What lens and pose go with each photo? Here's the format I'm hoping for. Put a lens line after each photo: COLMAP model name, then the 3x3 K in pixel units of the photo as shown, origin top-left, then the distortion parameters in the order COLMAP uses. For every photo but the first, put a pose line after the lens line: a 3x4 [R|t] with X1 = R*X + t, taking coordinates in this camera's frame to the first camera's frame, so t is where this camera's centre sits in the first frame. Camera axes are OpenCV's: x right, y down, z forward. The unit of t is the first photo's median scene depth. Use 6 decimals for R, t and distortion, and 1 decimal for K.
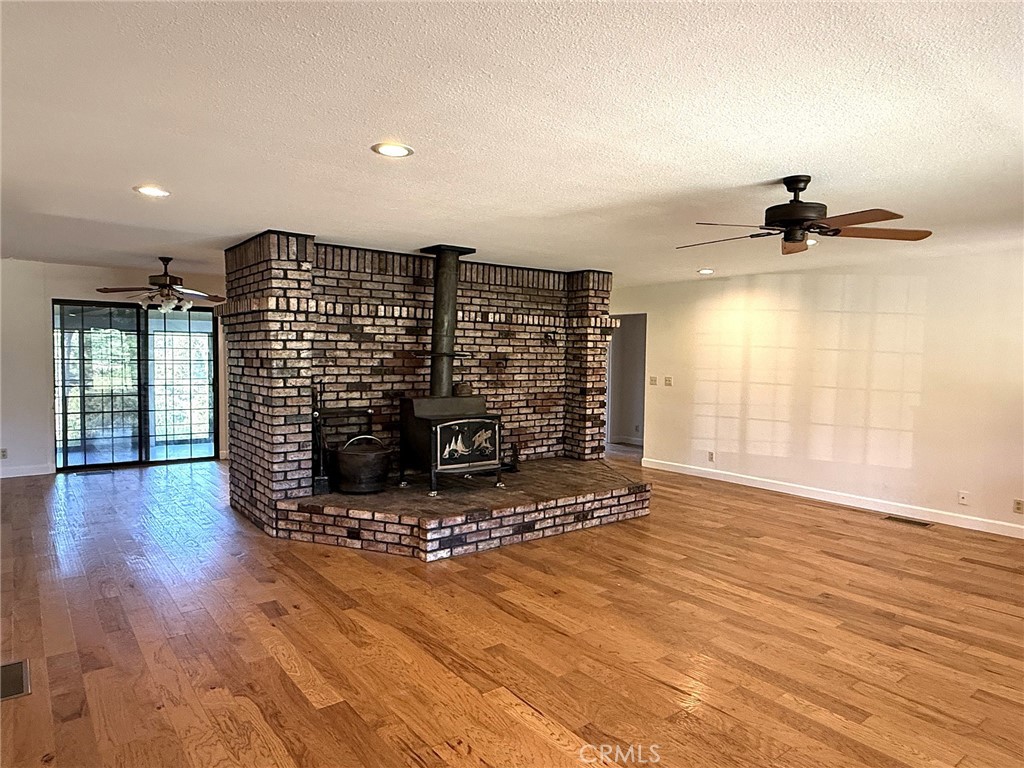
lens RADIAL K [[689.3, 0, 512.0], [0, 689.3, 384.0], [0, 0, 1]] dist [-0.001345, -0.002782]
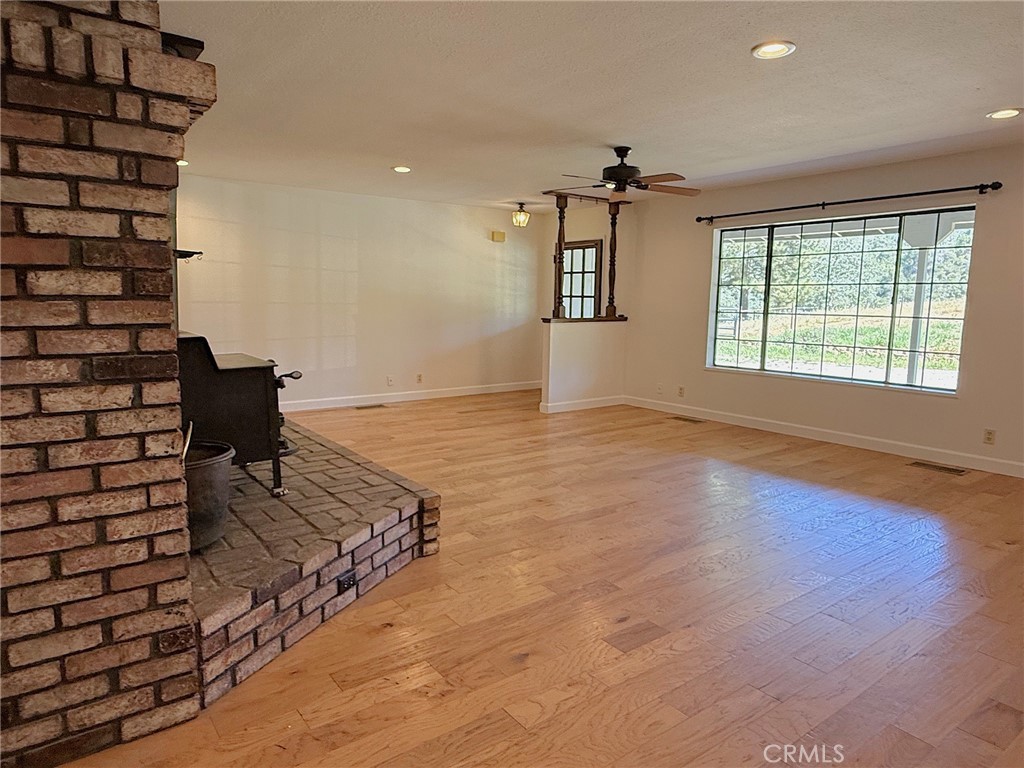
lens RADIAL K [[689.3, 0, 512.0], [0, 689.3, 384.0], [0, 0, 1]] dist [-0.001345, -0.002782]
pose [[-0.060548, -0.129889, 0.989678, -0.892607], [0.029017, 0.990849, 0.131818, 0.000636], [-0.997743, 0.036699, -0.056225, 1.072421]]
